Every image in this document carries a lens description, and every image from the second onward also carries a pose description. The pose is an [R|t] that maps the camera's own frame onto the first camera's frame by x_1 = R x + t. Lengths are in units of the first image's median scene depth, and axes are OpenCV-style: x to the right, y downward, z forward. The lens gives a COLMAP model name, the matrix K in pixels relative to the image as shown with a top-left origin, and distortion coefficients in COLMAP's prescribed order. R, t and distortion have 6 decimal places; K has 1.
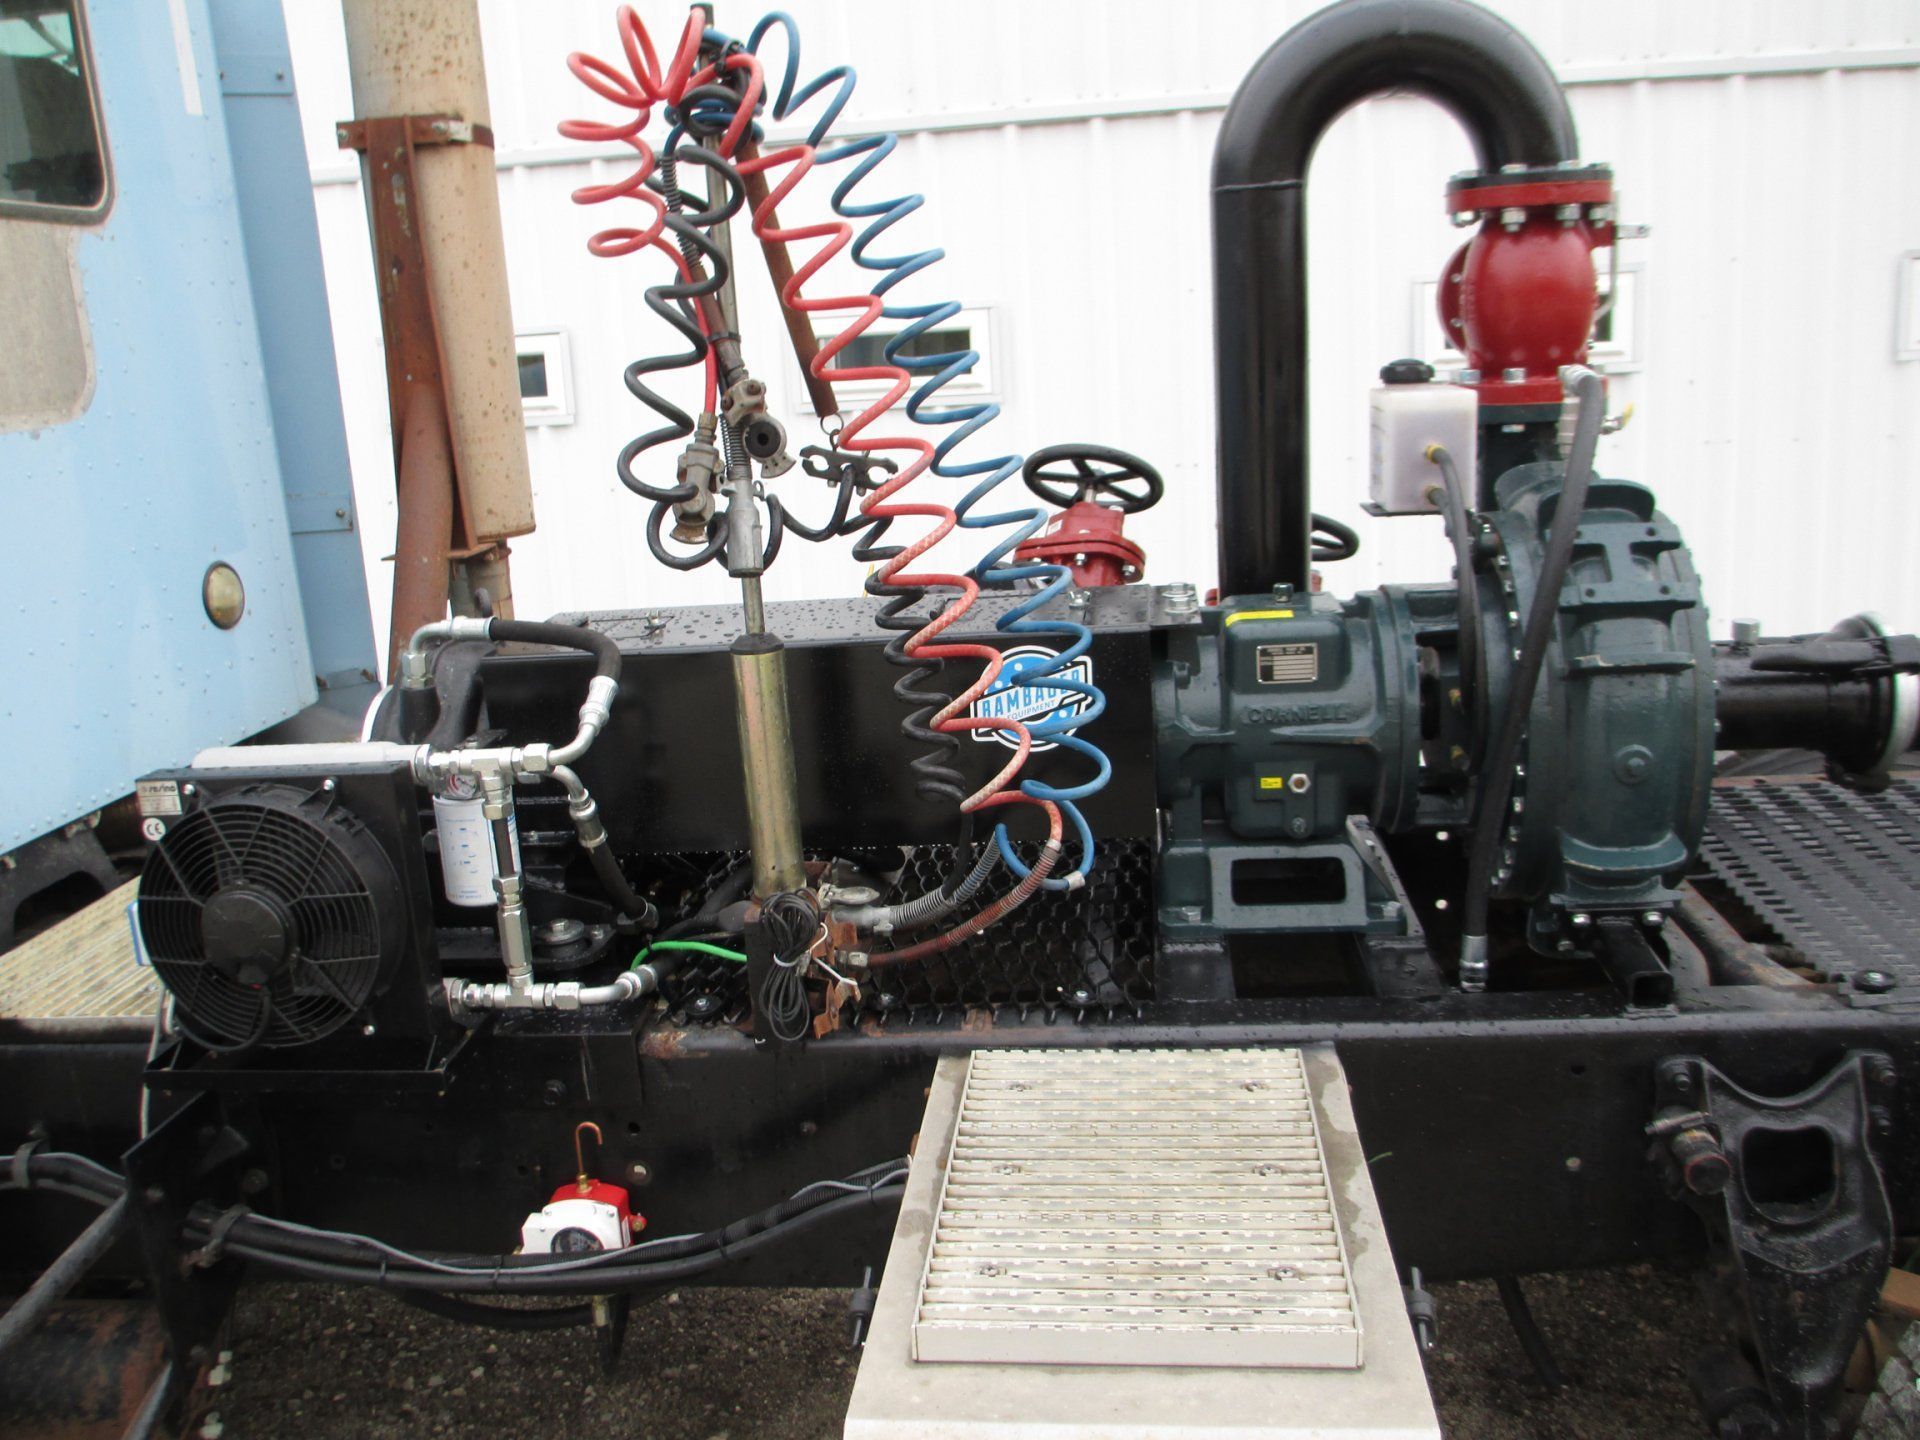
lens RADIAL K [[1591.6, 0, 964.6], [0, 1591.6, 718.5], [0, 0, 1]] dist [-0.069954, 0.031848]
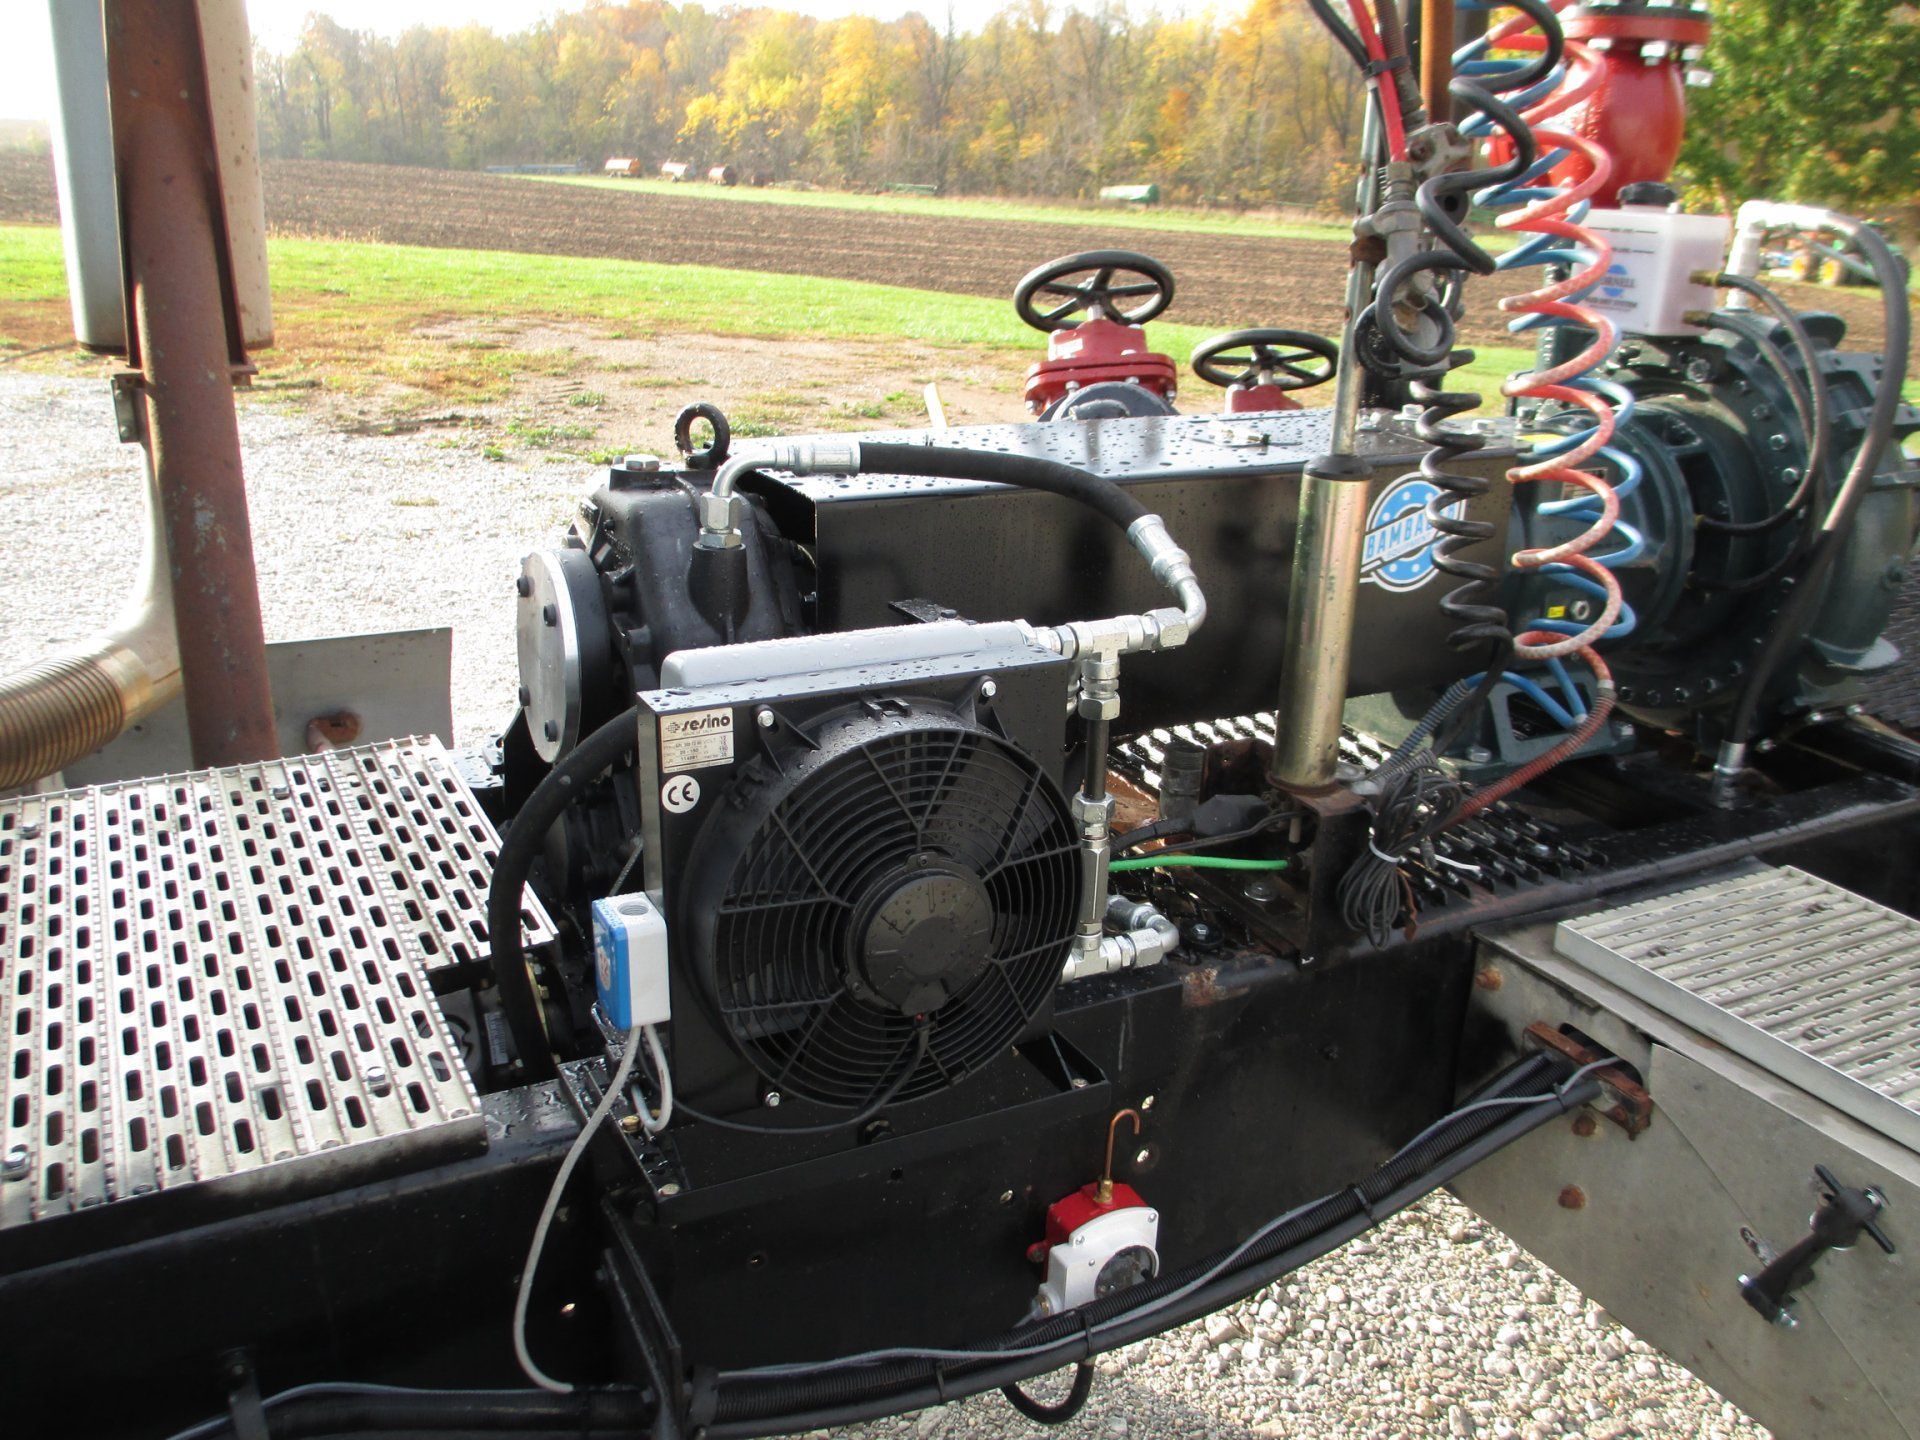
lens RADIAL K [[1591.6, 0, 961.8], [0, 1591.6, 715.7], [0, 0, 1]] dist [-0.069954, 0.031848]
pose [[0.837909, -0.095314, 0.537423, -0.697645], [0.050566, 0.993956, 0.097444, -0.009813], [-0.543462, -0.054474, 0.837664, 0.422367]]
